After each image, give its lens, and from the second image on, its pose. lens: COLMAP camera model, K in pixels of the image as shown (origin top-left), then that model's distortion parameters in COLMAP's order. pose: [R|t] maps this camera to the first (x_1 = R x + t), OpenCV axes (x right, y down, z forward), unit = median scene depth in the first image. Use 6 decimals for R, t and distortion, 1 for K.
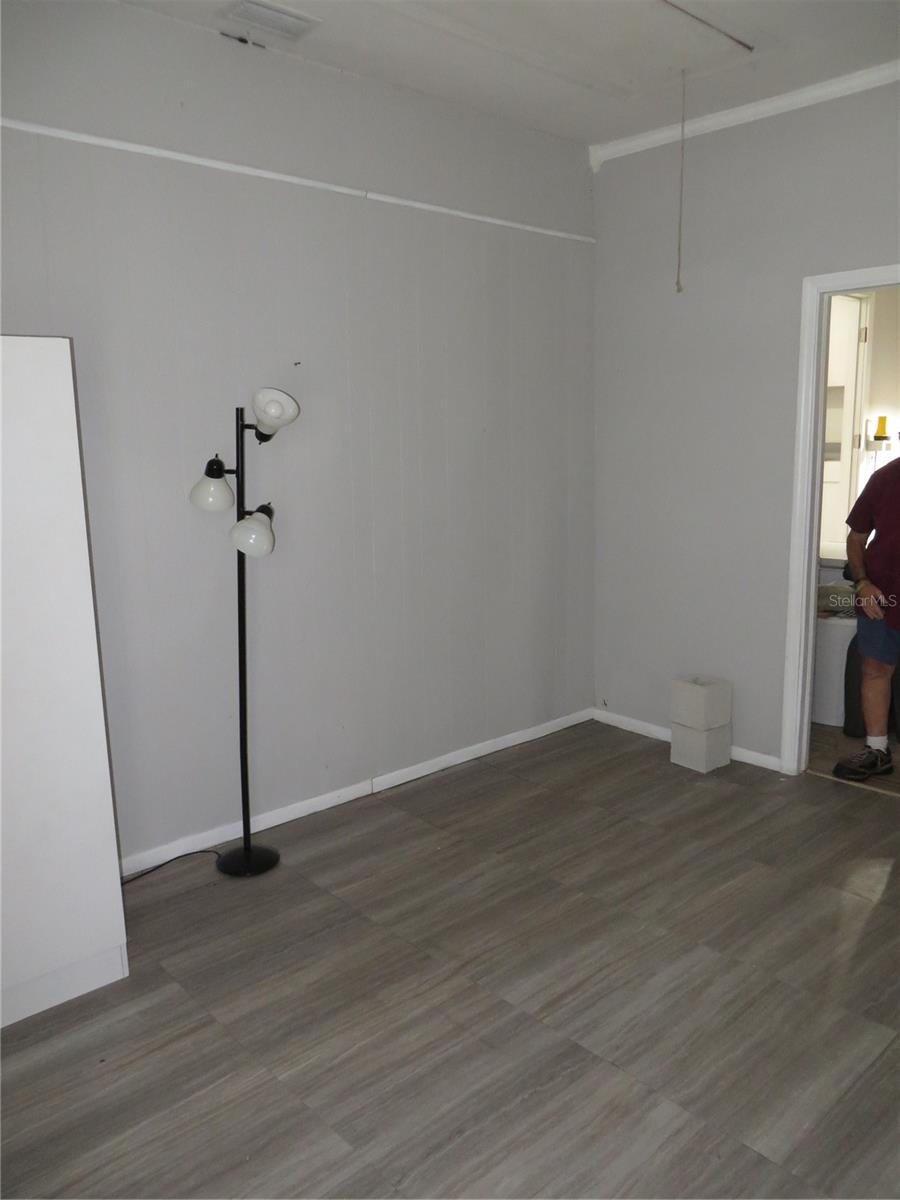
lens RADIAL K [[911.4, 0, 450.9], [0, 911.4, 599.0], [0, 0, 1]] dist [-0.008568, -0.006903]
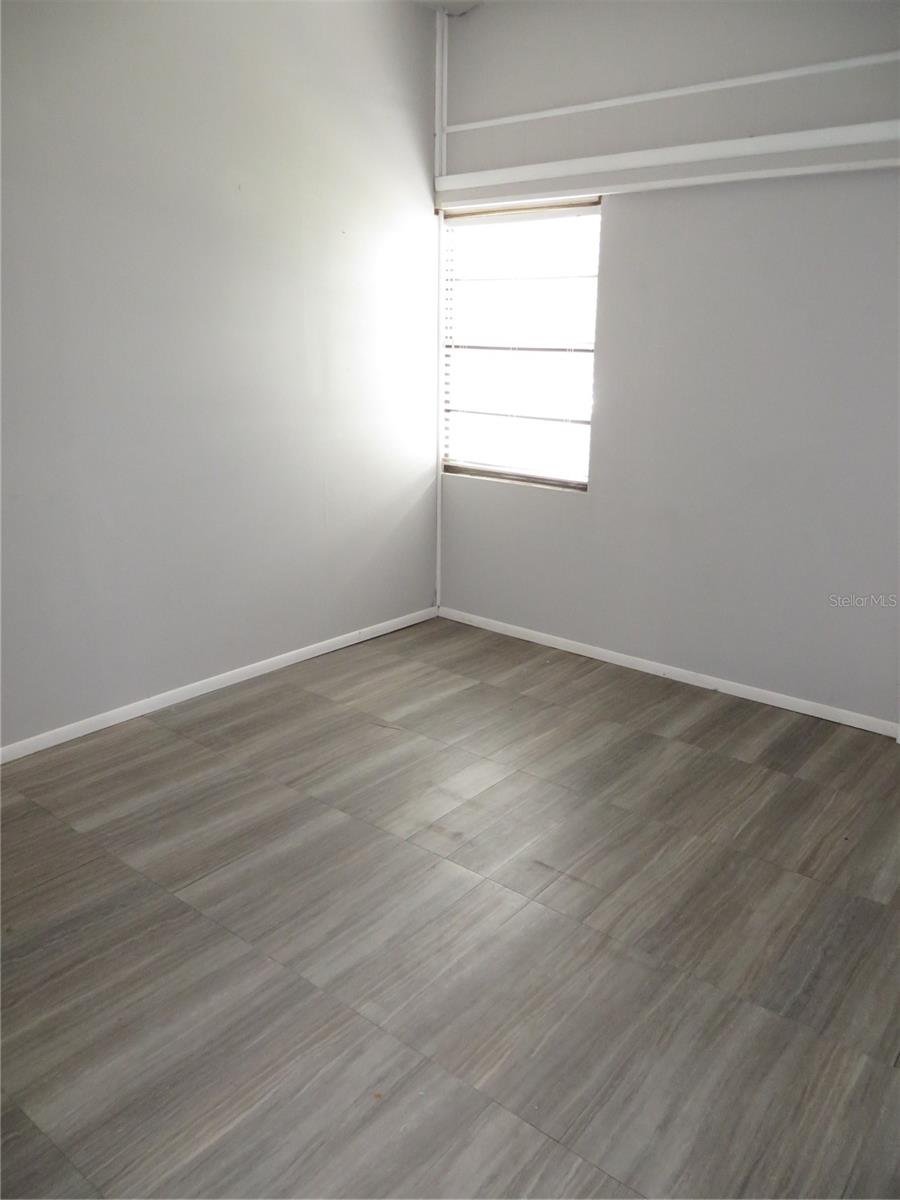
lens RADIAL K [[911.4, 0, 449.0], [0, 911.4, 599.7], [0, 0, 1]] dist [-0.008568, -0.006903]
pose [[-0.987116, 0.049281, -0.152227, 0.289758], [-0.024295, 0.894192, 0.447024, -0.289295], [0.158150, 0.444963, -0.881474, 1.675707]]
